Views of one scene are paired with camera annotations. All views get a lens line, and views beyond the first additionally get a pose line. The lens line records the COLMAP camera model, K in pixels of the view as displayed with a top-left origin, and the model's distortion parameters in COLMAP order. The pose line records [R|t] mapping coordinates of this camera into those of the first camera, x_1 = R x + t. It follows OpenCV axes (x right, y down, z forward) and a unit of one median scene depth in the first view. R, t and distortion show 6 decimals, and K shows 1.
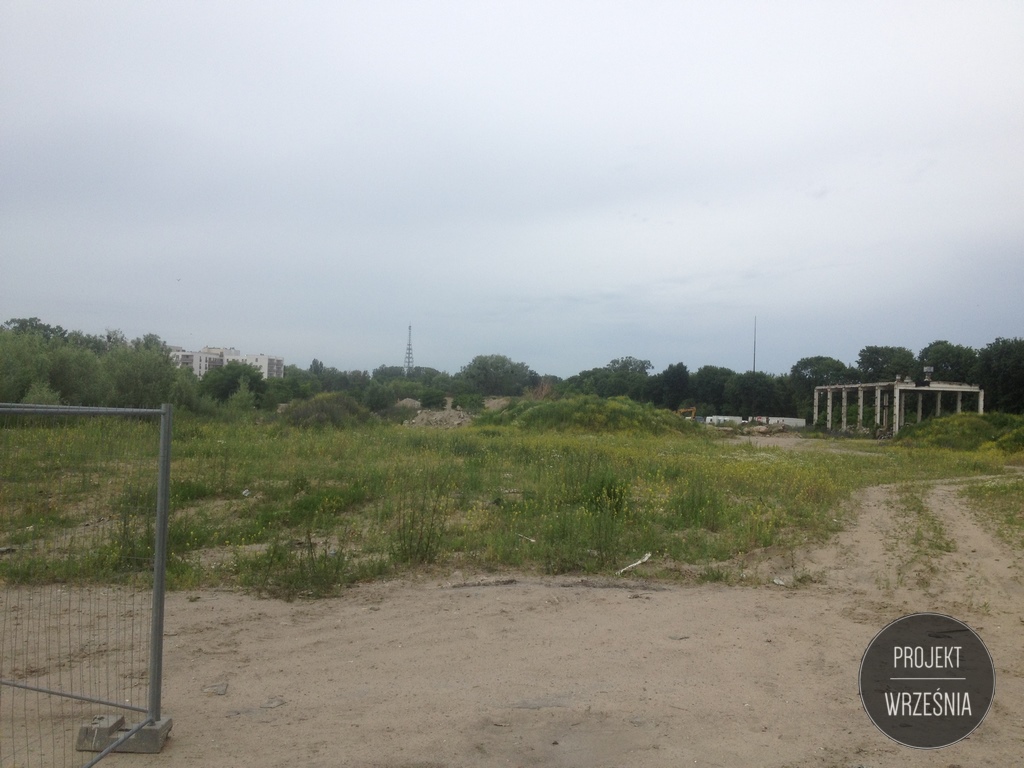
lens RADIAL K [[962.6, 0, 515.4], [0, 962.6, 379.0], [0, 0, 1]] dist [0.143906, -0.353523]
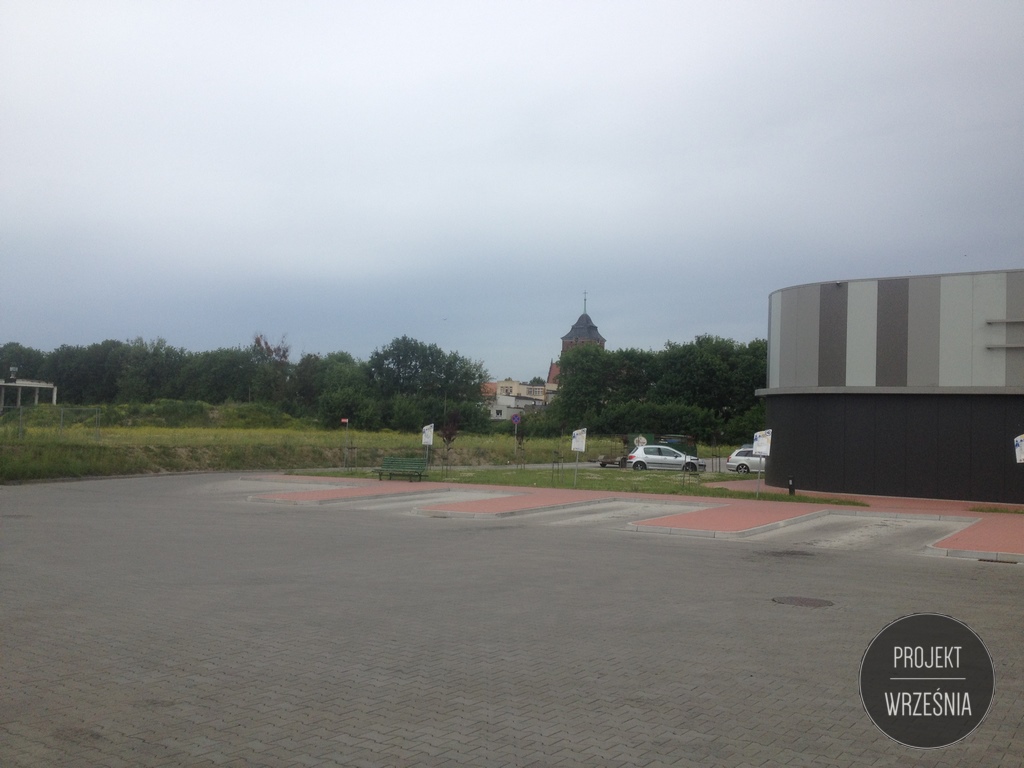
lens RADIAL K [[953.6, 0, 512.6], [0, 953.6, 395.5], [0, 0, 1]] dist [0.223913, -0.539005]
pose [[0.609414, 0.014101, 0.792726, -0.078180], [-0.036343, 0.999288, 0.010163, -0.005196], [-0.792019, -0.035003, 0.609493, -0.120517]]
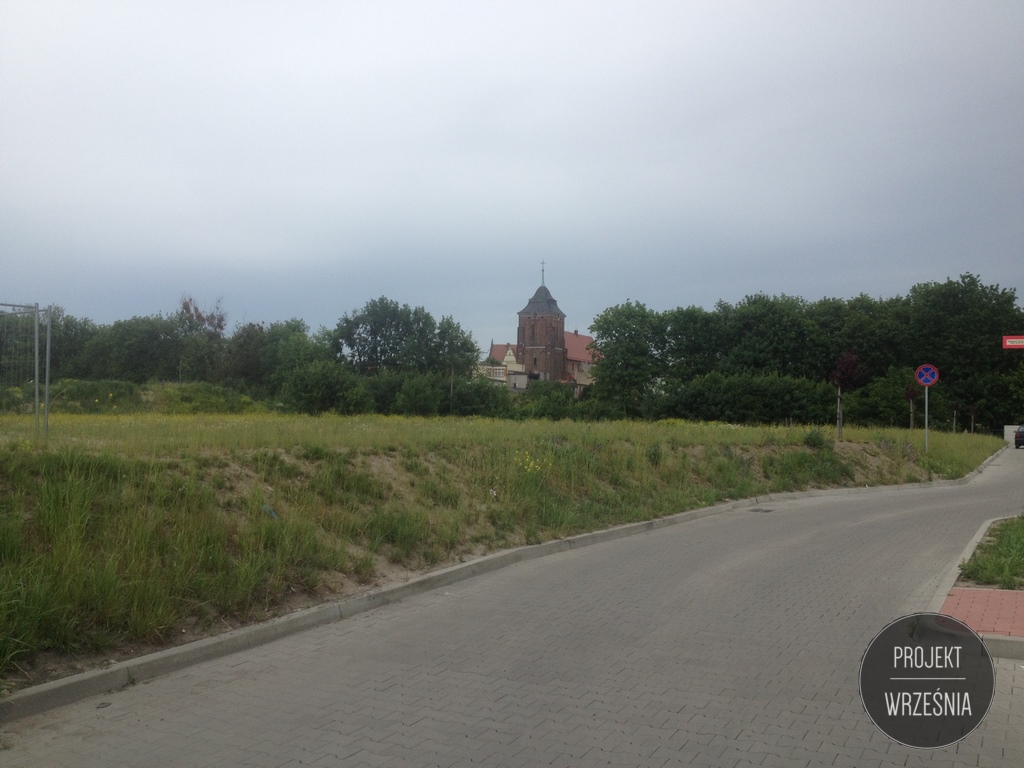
lens RADIAL K [[953.6, 0, 512.6], [0, 953.6, 395.5], [0, 0, 1]] dist [0.223913, -0.539005]
pose [[0.523621, -0.003175, 0.851945, -0.026779], [-0.026595, 0.999445, 0.020070, 0.001982], [-0.851536, -0.033166, 0.523246, -0.025155]]
